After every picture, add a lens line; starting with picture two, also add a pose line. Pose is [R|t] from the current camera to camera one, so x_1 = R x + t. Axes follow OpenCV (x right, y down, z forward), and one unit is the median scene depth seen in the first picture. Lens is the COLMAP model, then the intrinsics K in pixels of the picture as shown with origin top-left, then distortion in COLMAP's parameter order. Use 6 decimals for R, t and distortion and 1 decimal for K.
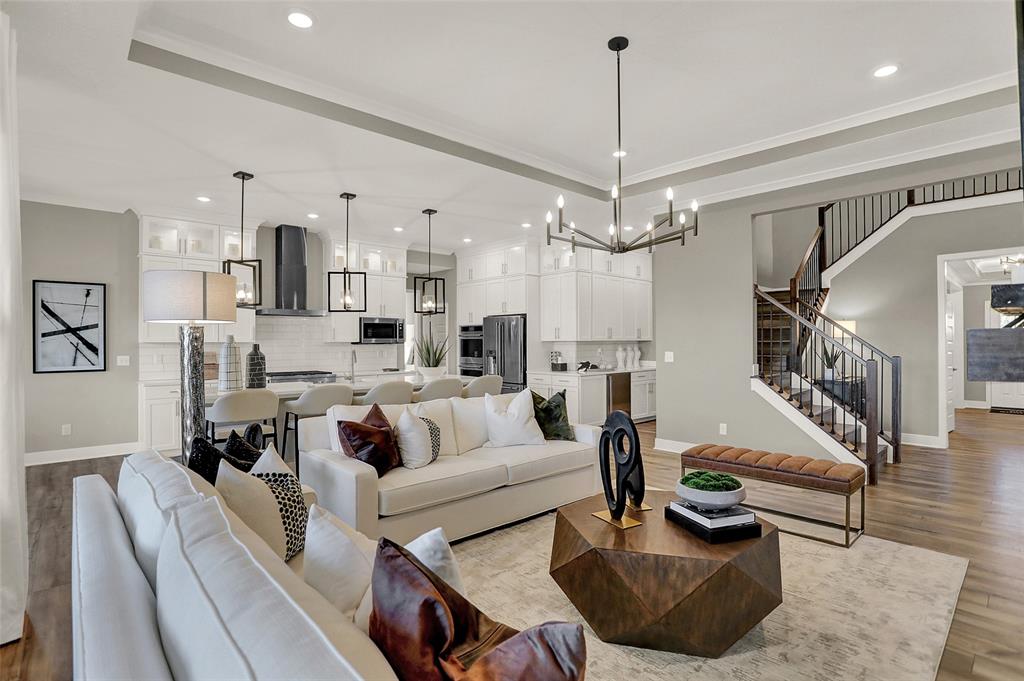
lens RADIAL K [[506.4, 0, 517.9], [0, 506.4, 340.7], [0, 0, 1]] dist [-0.044634, 0.011462]
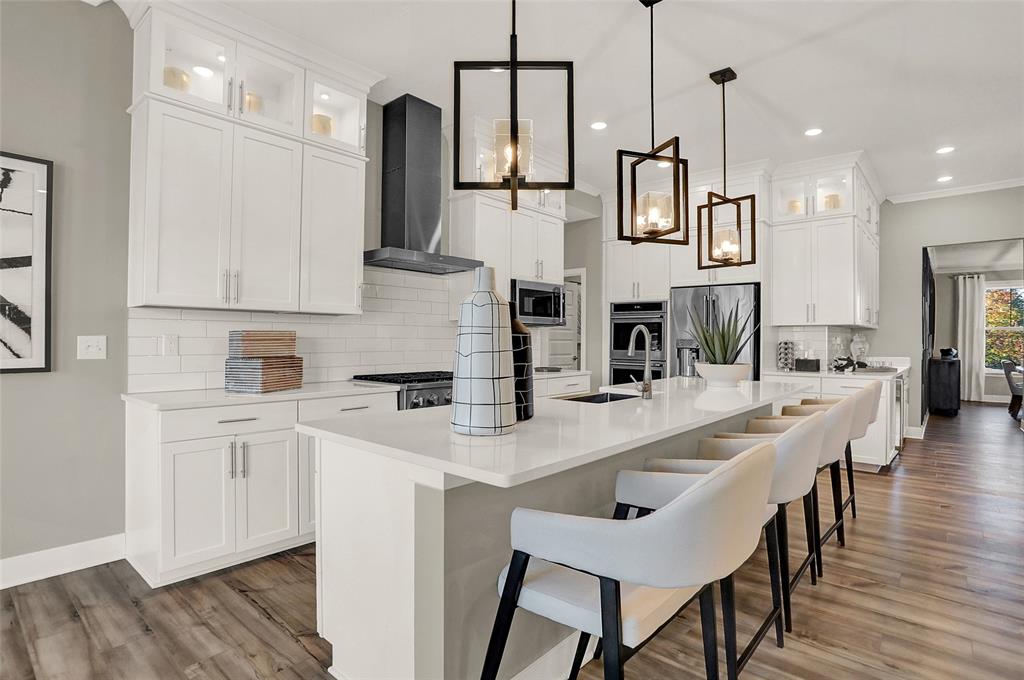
lens RADIAL K [[506.4, 0, 505.1], [0, 506.4, 340.7], [0, 0, 1]] dist [-0.044634, 0.011462]
pose [[0.992163, 0.010569, 0.124501, -0.403609], [-0.010939, 0.999938, 0.002291, 0.024249], [-0.124469, -0.003635, 0.992217, 0.431811]]
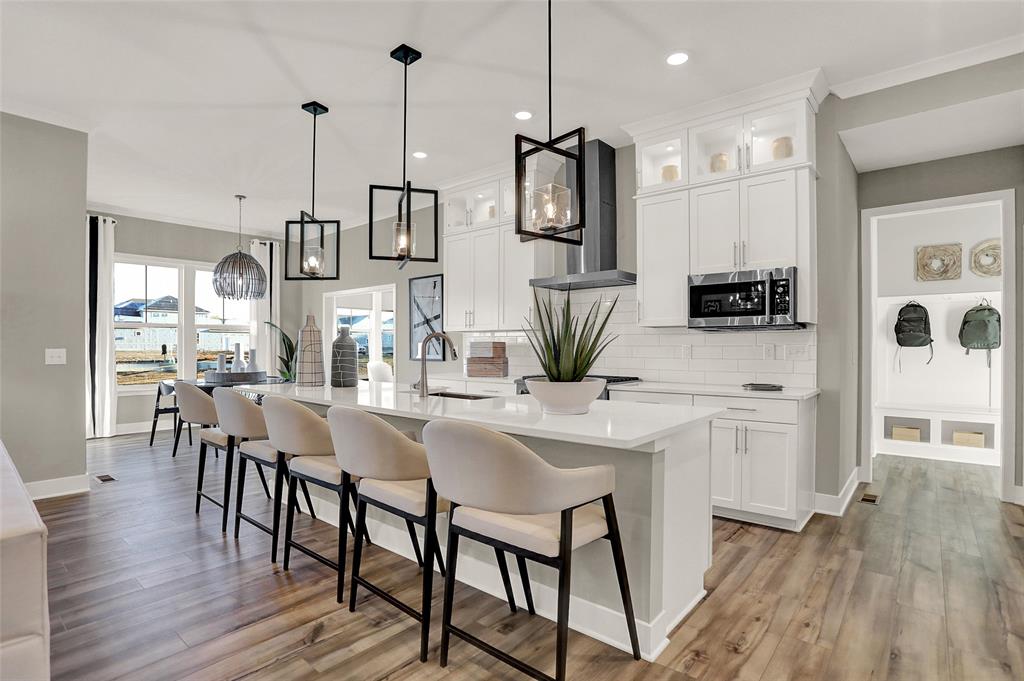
lens RADIAL K [[506.4, 0, 506.6], [0, 506.4, 348.7], [0, 0, 1]] dist [-0.044634, 0.011462]
pose [[0.136564, 0.012803, -0.990549, 0.169436], [0.003047, 0.999906, 0.013344, 0.019142], [0.990627, -0.004840, 0.136512, 0.787559]]
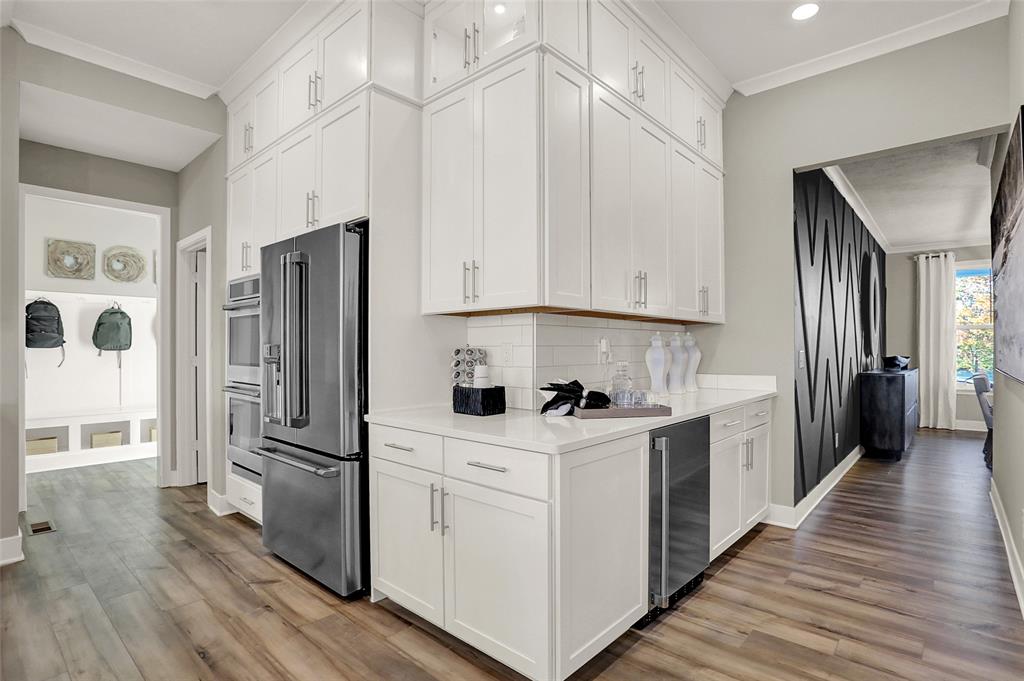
lens RADIAL K [[506.4, 0, 540.4], [0, 506.4, 340.6], [0, 0, 1]] dist [-0.044634, 0.011462]
pose [[0.988926, 0.007300, 0.148227, 0.077035], [-0.005629, 0.999916, -0.011692, 0.021495], [-0.148299, 0.010728, 0.988884, 0.737699]]
